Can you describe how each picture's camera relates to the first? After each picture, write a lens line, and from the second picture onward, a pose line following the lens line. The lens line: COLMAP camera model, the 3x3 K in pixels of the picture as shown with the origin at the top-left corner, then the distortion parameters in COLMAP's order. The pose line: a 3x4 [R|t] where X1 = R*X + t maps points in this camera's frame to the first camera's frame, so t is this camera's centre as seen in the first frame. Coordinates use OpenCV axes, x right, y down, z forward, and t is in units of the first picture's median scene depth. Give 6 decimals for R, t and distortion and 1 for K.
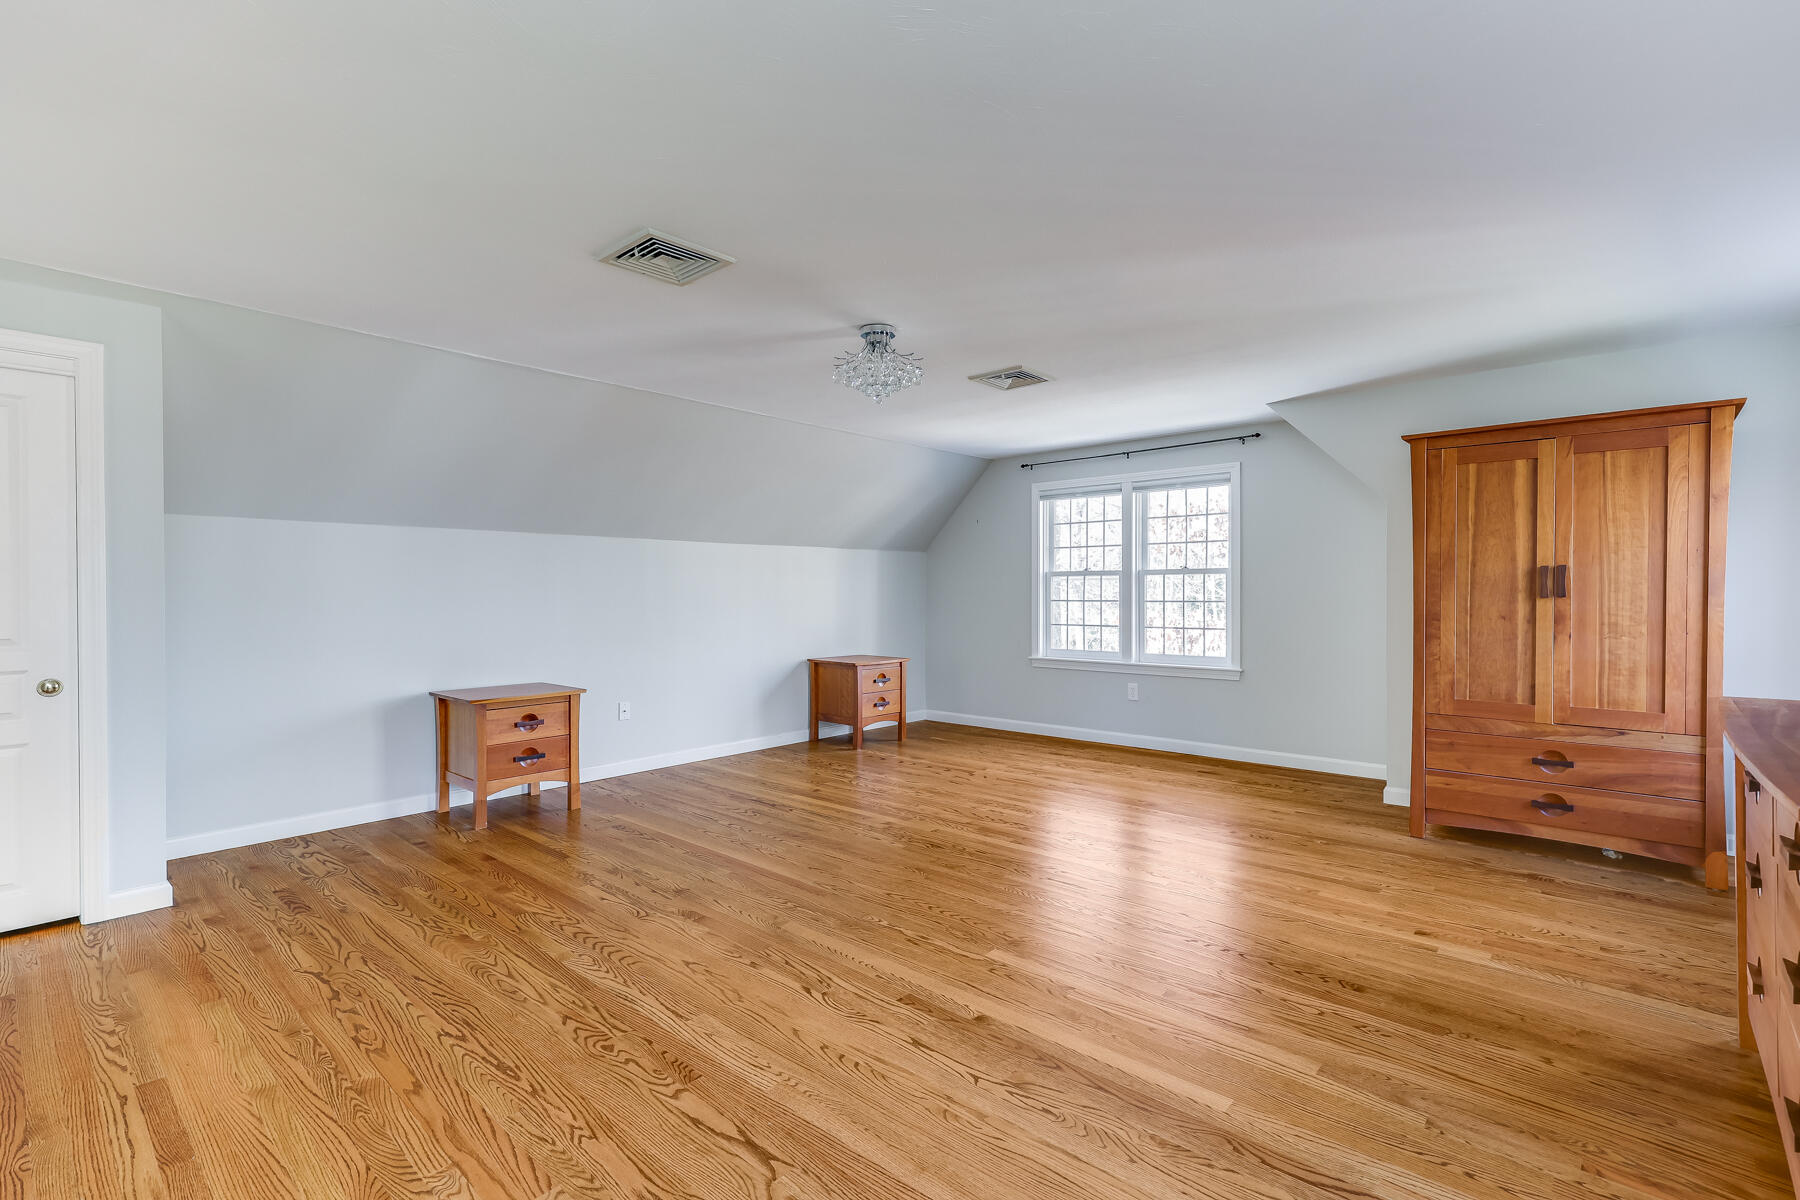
lens RADIAL K [[815.1, 0, 868.0], [0, 815.1, 600.9], [0, 0, 1]] dist [0.001529, 0.000486]
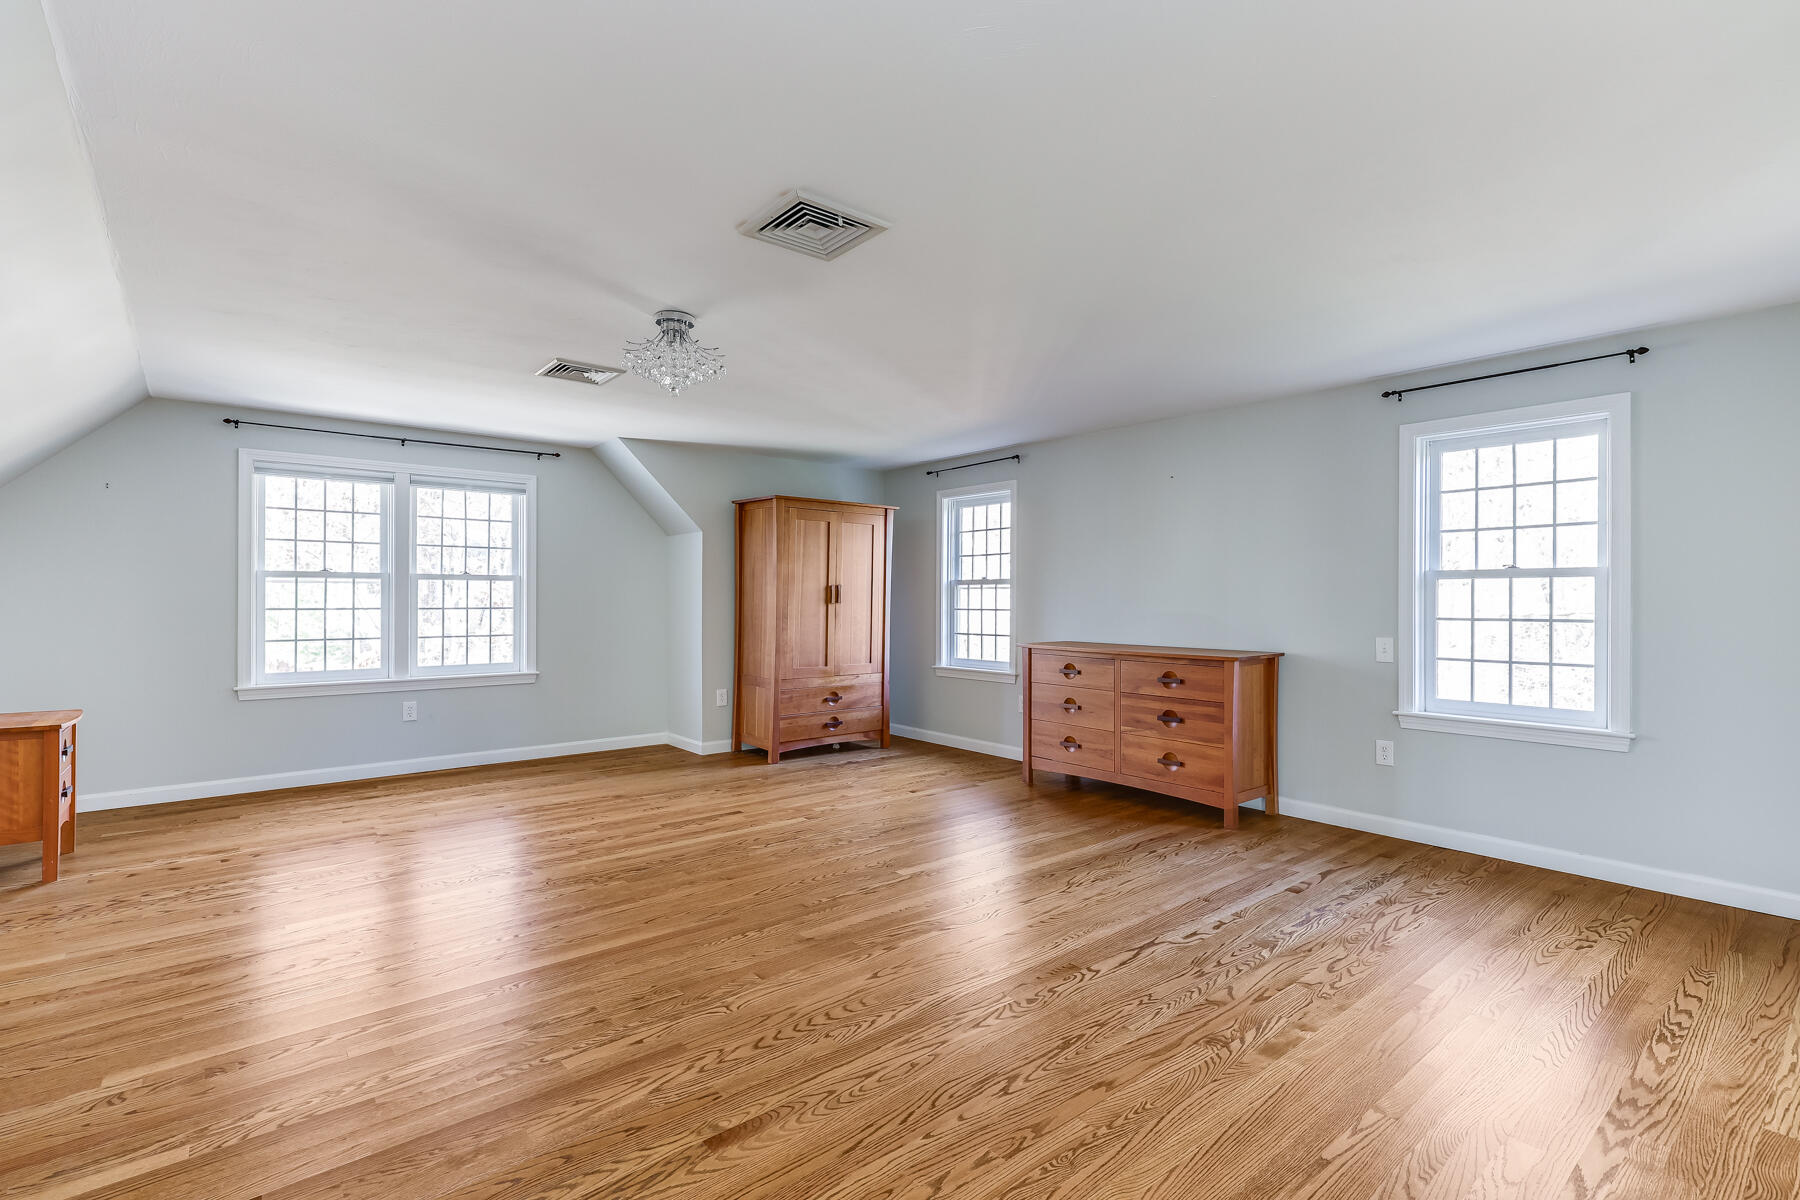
lens RADIAL K [[807.1, 0, 940.6], [0, 807.1, 590.3], [0, 0, 1]] dist [0.006744, 0.000982]
pose [[0.125731, 0.014614, 0.991957, -0.819325], [0.006422, 0.999859, -0.015544, -0.003392], [-0.992044, 0.008325, 0.125620, 0.550522]]
